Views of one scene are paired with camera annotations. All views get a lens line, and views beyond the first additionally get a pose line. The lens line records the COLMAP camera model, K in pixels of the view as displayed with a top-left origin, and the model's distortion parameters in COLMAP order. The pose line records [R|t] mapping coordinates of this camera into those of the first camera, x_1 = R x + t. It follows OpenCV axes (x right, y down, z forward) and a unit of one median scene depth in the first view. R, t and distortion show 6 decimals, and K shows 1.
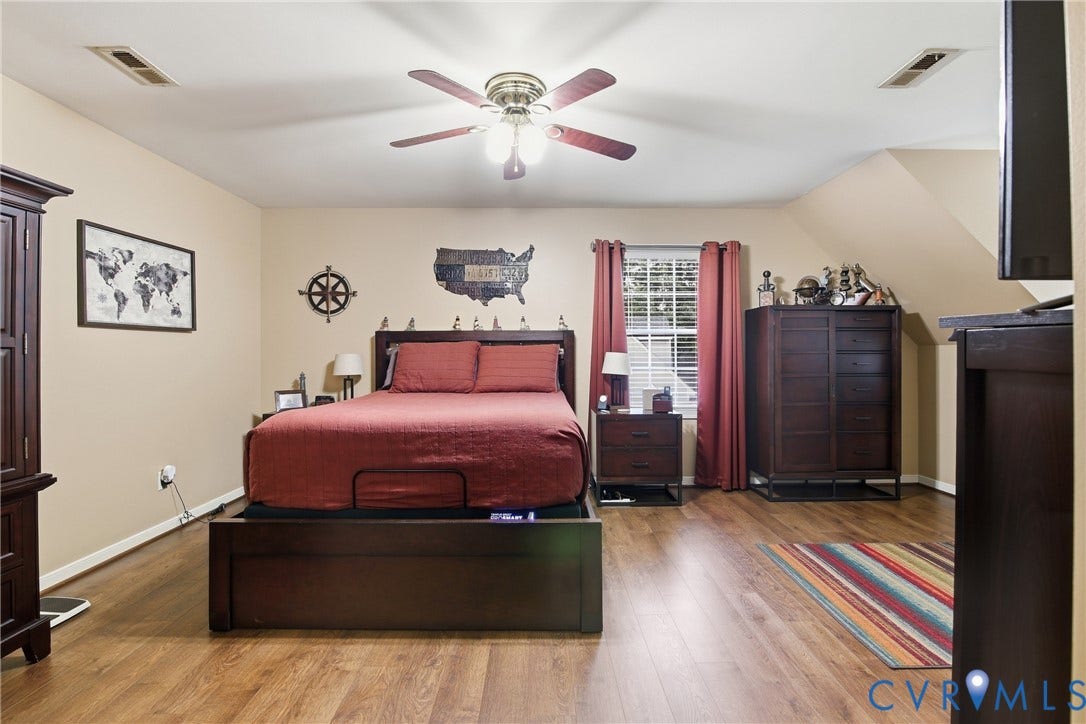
lens RADIAL K [[483.0, 0, 547.0], [0, 483.0, 356.8], [0, 0, 1]] dist [-0.016361, -0.000114]
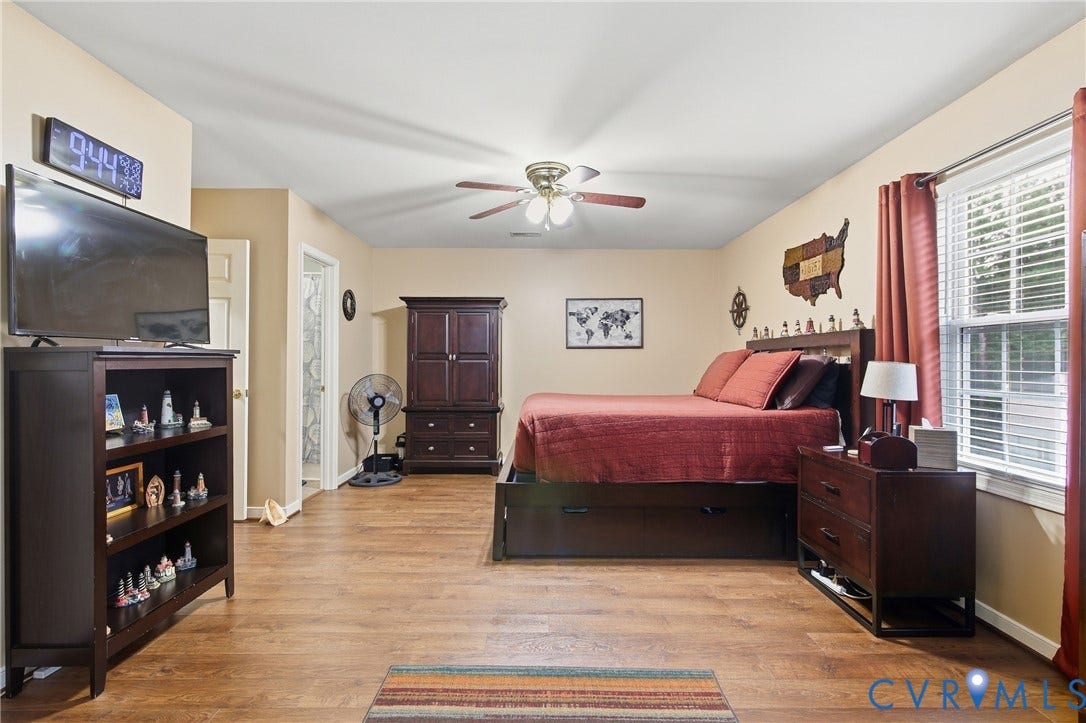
lens RADIAL K [[483.0, 0, 547.0], [0, 483.0, 356.3], [0, 0, 1]] dist [-0.016361, -0.000114]
pose [[0.026634, -0.010093, -0.999594, 0.992825], [-0.011253, 0.999883, -0.010396, -0.004914], [0.999582, 0.011526, 0.026517, 0.726259]]
